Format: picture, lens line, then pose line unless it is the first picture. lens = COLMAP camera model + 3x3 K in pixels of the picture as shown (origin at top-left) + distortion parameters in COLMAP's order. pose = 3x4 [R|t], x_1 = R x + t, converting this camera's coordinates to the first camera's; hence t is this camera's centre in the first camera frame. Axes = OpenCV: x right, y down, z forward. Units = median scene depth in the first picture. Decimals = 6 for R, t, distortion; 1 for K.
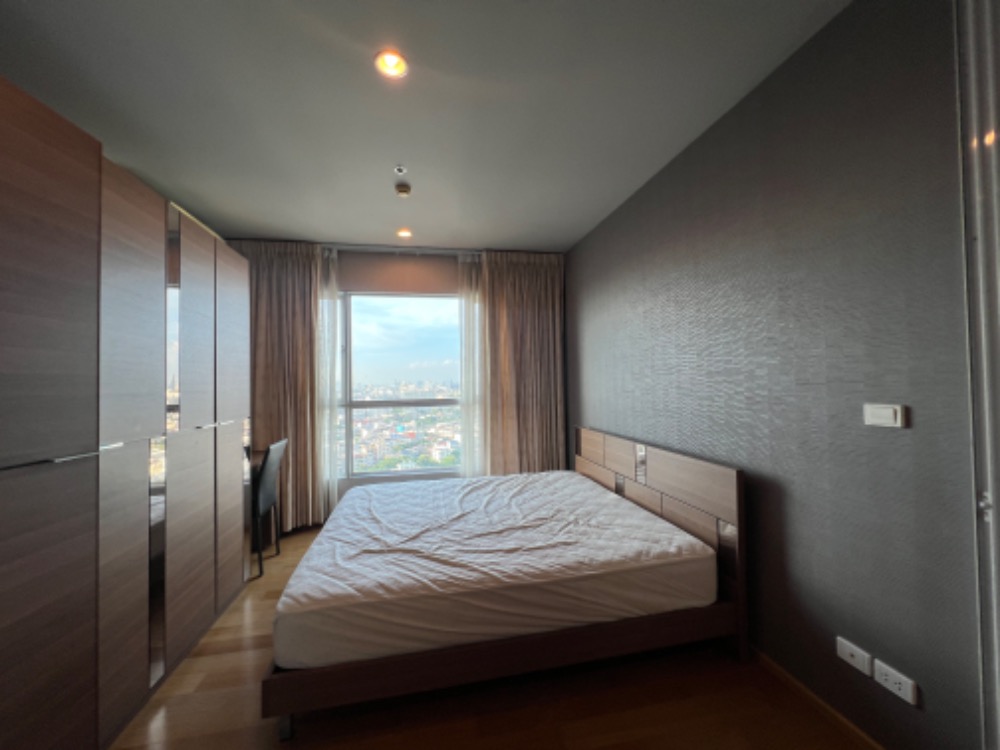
lens RADIAL K [[400.2, 0, 500.0], [0, 400.2, 375.0], [0, 0, 1]] dist [-0.001340, 0.000255]
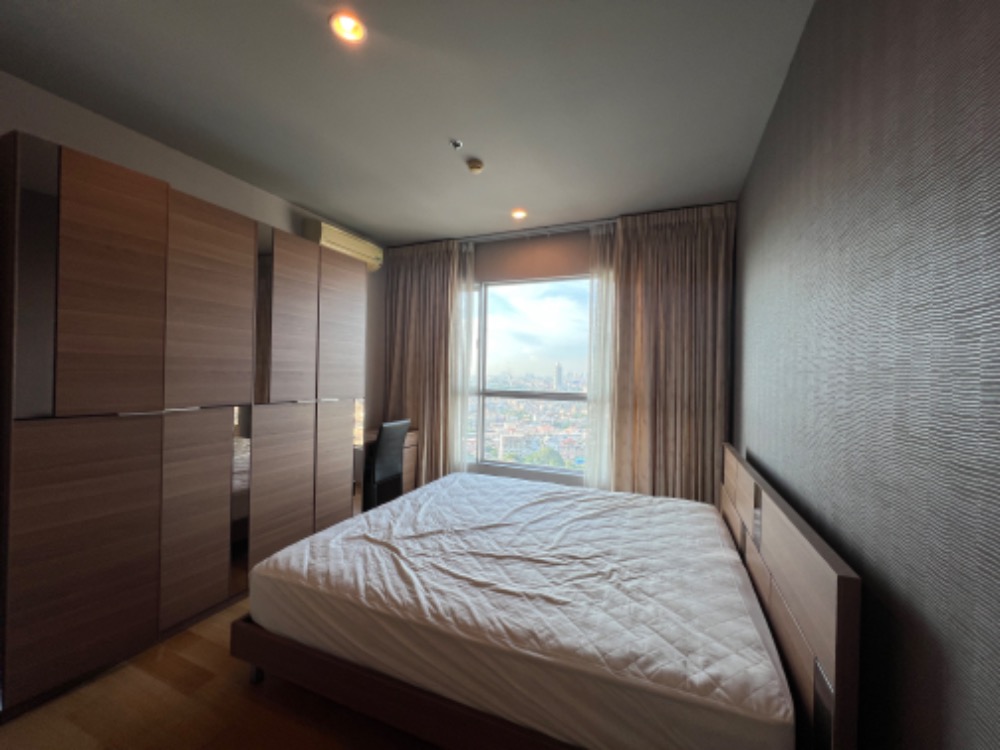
lens RADIAL K [[400.2, 0, 500.0], [0, 400.2, 375.0], [0, 0, 1]] dist [-0.001340, 0.000255]
pose [[0.822355, 0.036310, -0.567814, 0.416662], [-0.026364, 0.999321, 0.025721, 0.000375], [0.568363, -0.006182, 0.822755, 0.308059]]
